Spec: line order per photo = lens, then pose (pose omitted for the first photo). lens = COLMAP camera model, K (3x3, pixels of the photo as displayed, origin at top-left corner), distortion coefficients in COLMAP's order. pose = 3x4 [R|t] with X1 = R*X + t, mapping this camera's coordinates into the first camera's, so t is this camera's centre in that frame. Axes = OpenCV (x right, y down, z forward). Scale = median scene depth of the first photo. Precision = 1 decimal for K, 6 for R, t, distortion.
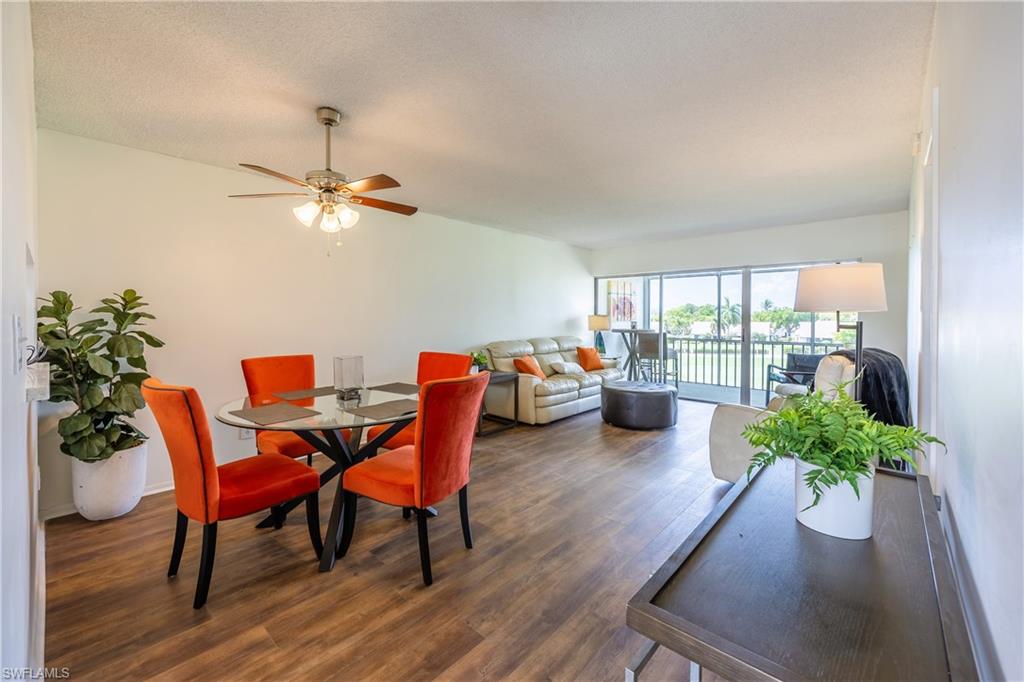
lens RADIAL K [[423.9, 0, 513.6], [0, 423.9, 320.0], [0, 0, 1]] dist [0.000125, 0.000030]
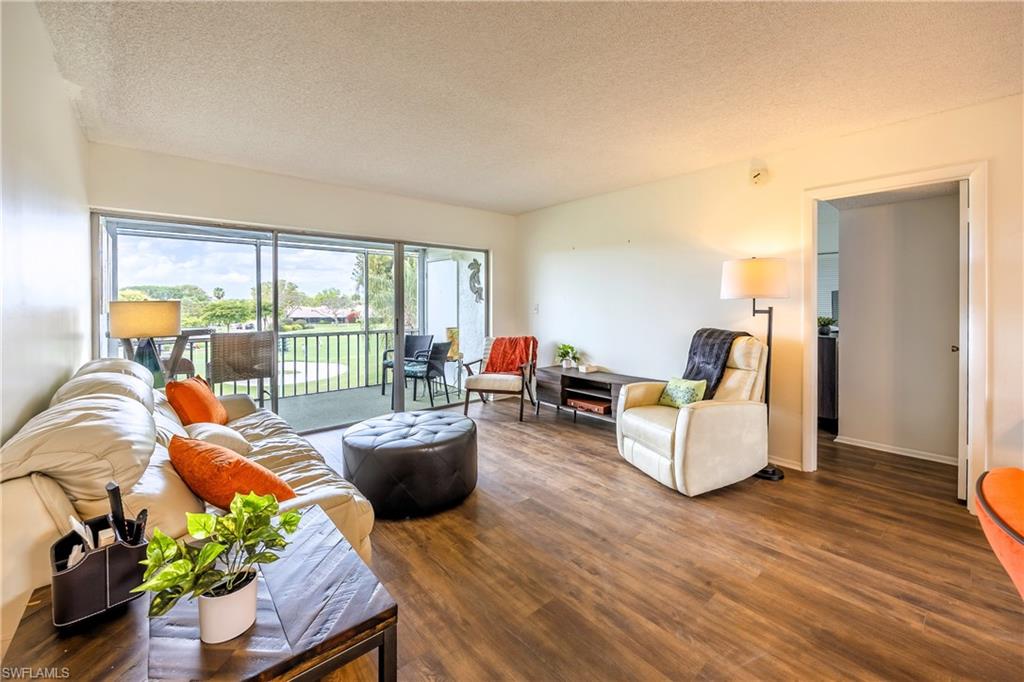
lens RADIAL K [[411.9, 0, 517.5], [0, 411.9, 306.7], [0, 0, 1]] dist [-0.000178, 0.000017]
pose [[0.127356, -0.012537, 0.991778, -0.195116], [0.010423, 0.999882, 0.011301, -0.008195], [-0.991802, 0.008898, 0.127472, 0.654597]]
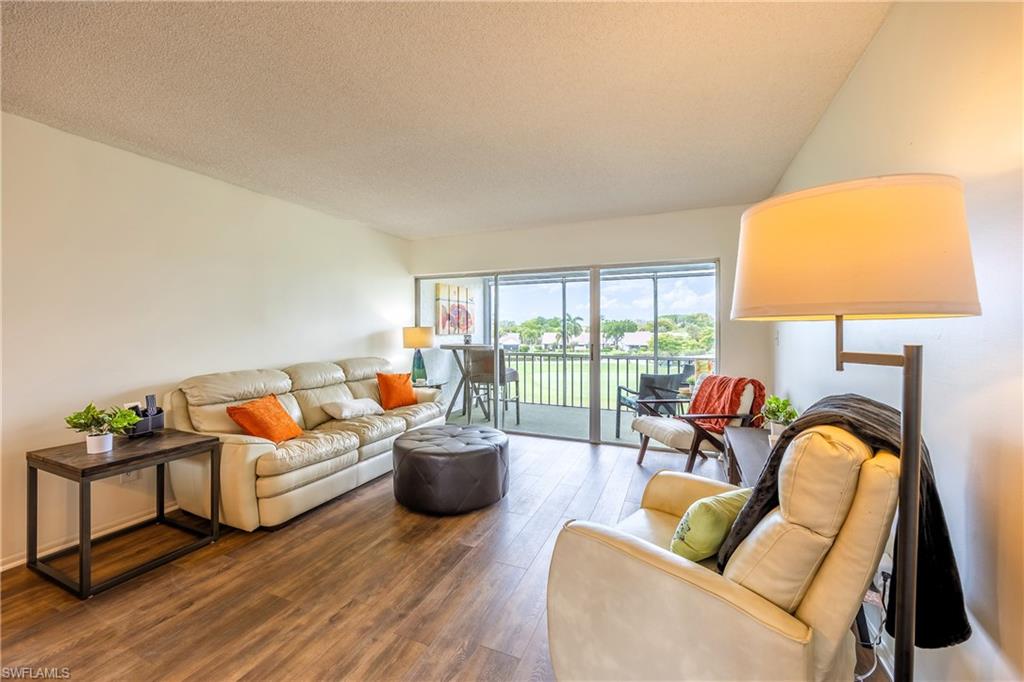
lens RADIAL K [[397.5, 0, 511.7], [0, 397.5, 330.6], [0, 0, 1]] dist [0.000849, 0.000128]
pose [[0.949177, -0.003622, 0.314723, 0.157862], [0.004381, 0.999989, -0.001704, -0.004150], [-0.314713, 0.002996, 0.949182, 0.326893]]
